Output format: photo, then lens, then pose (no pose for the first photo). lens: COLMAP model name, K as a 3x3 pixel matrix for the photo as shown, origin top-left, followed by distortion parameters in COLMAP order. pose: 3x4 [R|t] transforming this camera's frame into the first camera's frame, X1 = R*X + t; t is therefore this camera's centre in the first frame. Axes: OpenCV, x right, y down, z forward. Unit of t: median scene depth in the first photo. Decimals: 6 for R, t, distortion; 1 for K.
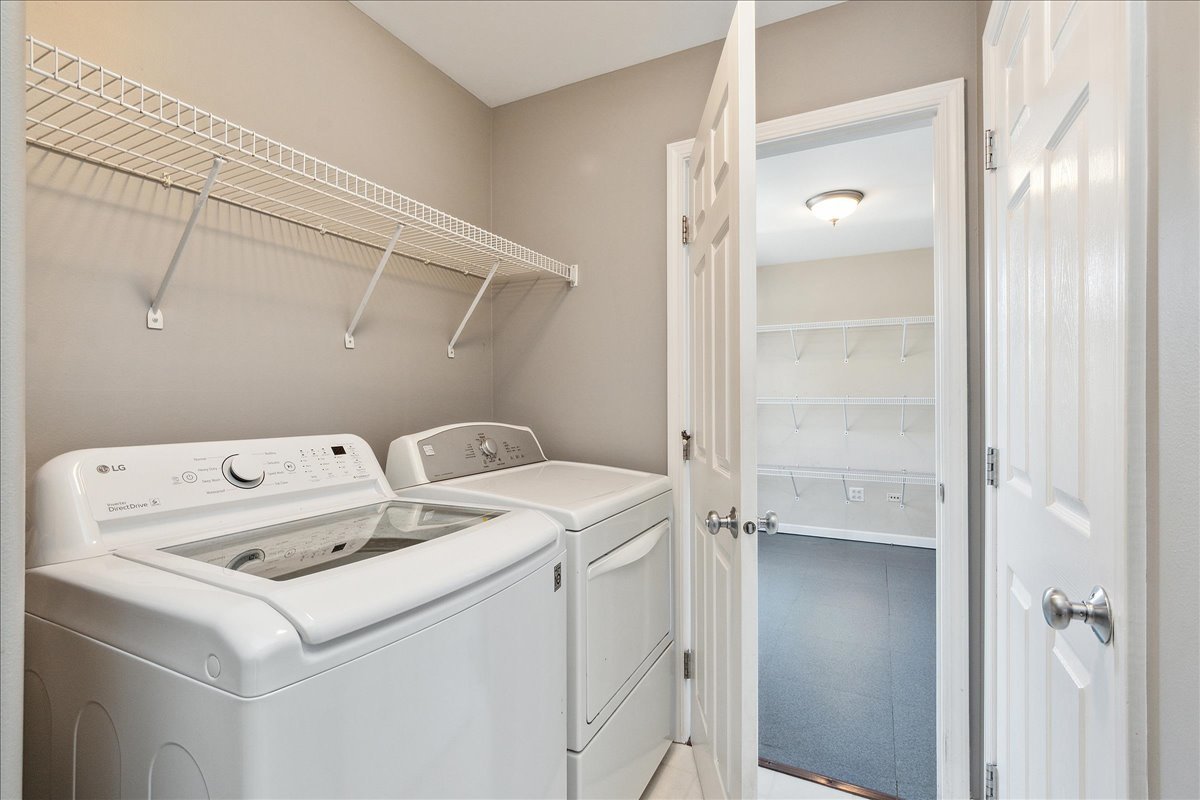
lens RADIAL K [[541.3, 0, 600.9], [0, 541.3, 399.3], [0, 0, 1]] dist [-0.000399, 0.000766]
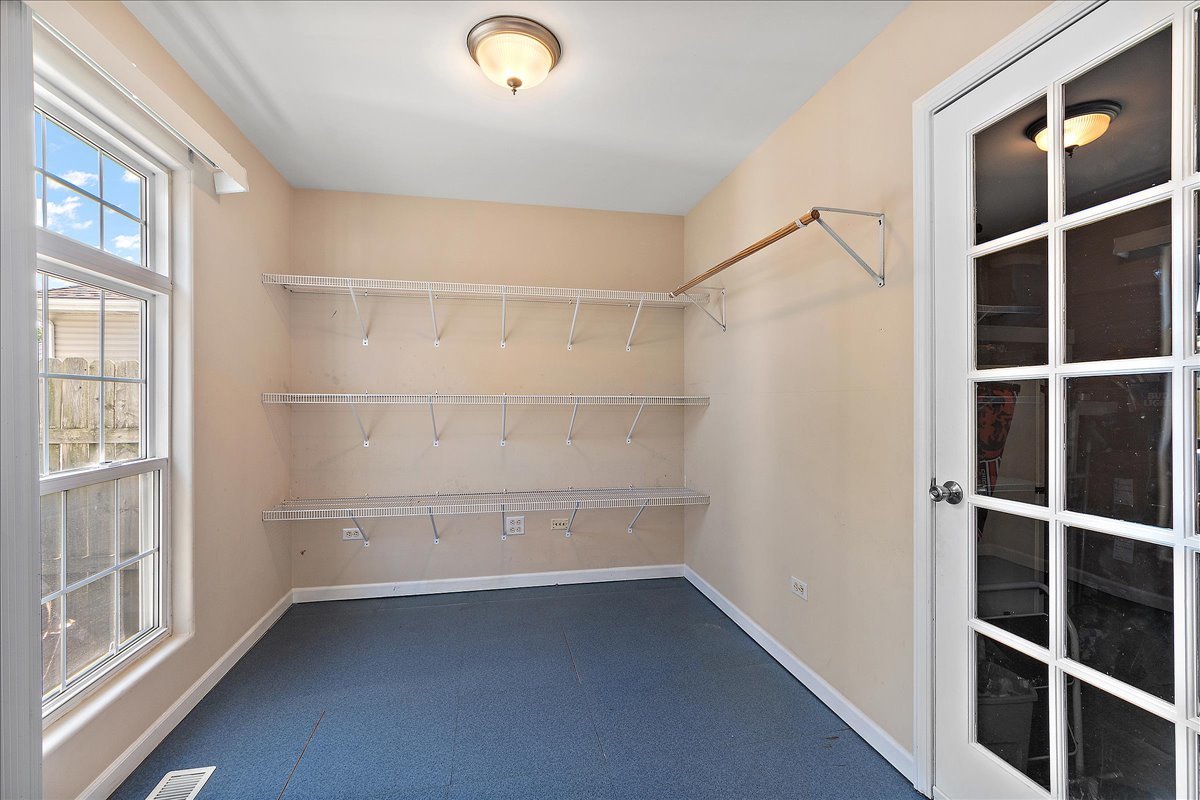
lens RADIAL K [[541.3, 0, 602.5], [0, 541.3, 399.2], [0, 0, 1]] dist [-0.000399, 0.000766]
pose [[0.785009, 0.004189, 0.619470, 0.106881], [-0.005173, 0.999987, -0.000206, 0.002386], [-0.619462, -0.003043, 0.785021, 0.346577]]
